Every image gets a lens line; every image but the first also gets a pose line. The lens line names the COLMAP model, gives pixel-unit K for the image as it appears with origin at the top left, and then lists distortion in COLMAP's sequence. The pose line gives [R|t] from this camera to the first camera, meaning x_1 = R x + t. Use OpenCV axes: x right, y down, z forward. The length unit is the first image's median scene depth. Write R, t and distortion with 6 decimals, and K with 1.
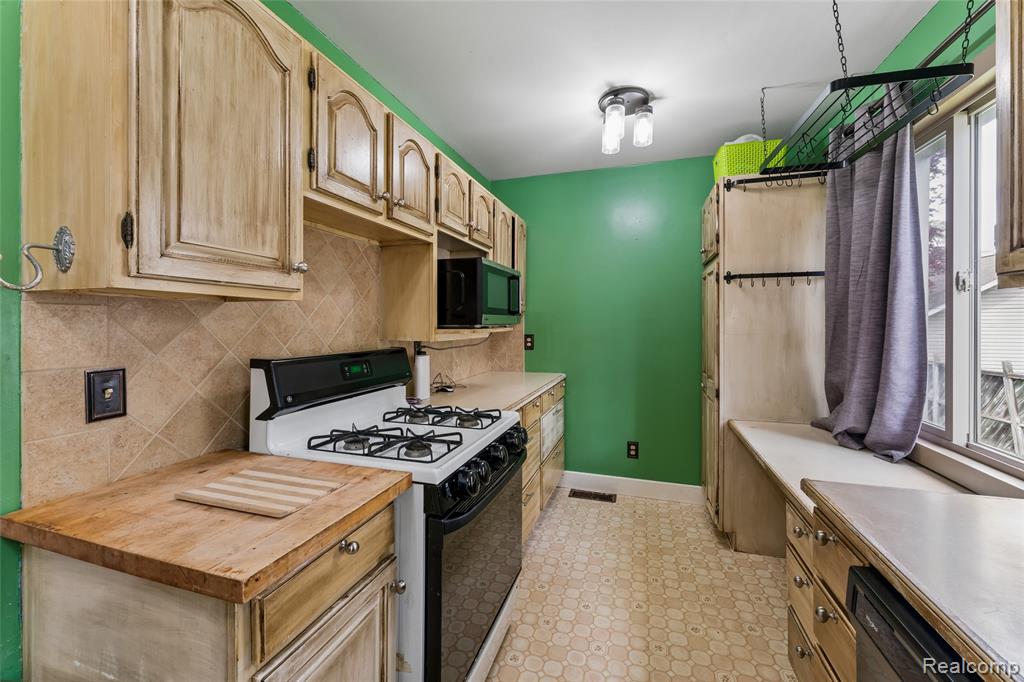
lens RADIAL K [[411.3, 0, 518.6], [0, 411.3, 325.5], [0, 0, 1]] dist [-0.000840, 0.000505]
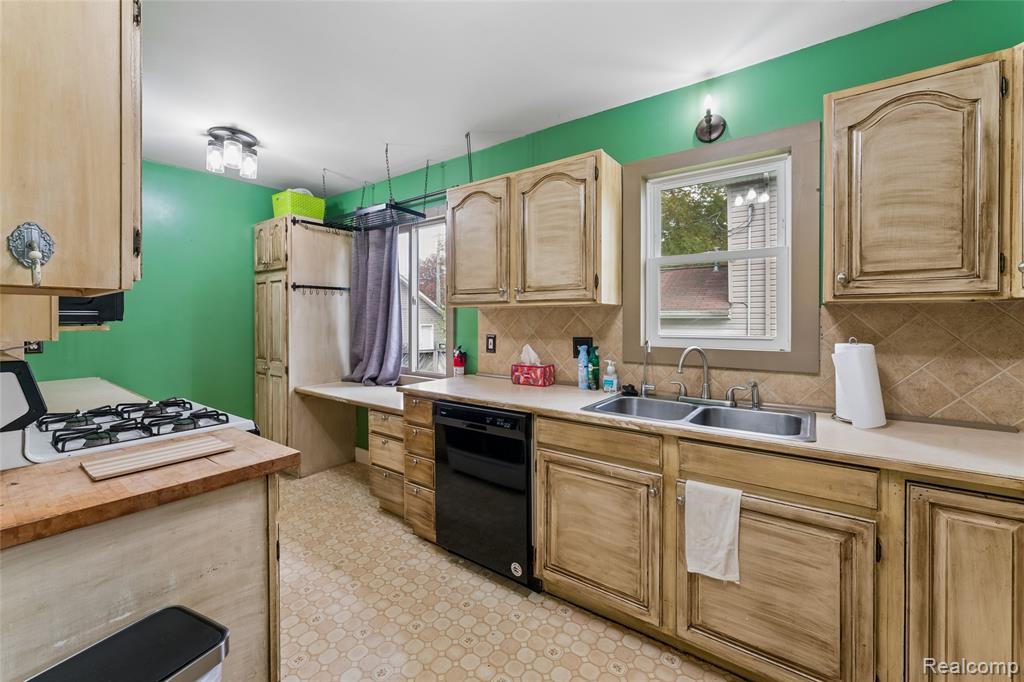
lens RADIAL K [[411.3, 0, 507.5], [0, 411.3, 320.5], [0, 0, 1]] dist [-0.000840, 0.000505]
pose [[0.324706, -0.004874, 0.945803, -0.622926], [0.005692, 0.999979, 0.003199, -0.000866], [-0.945798, 0.004345, 0.324726, -0.157289]]
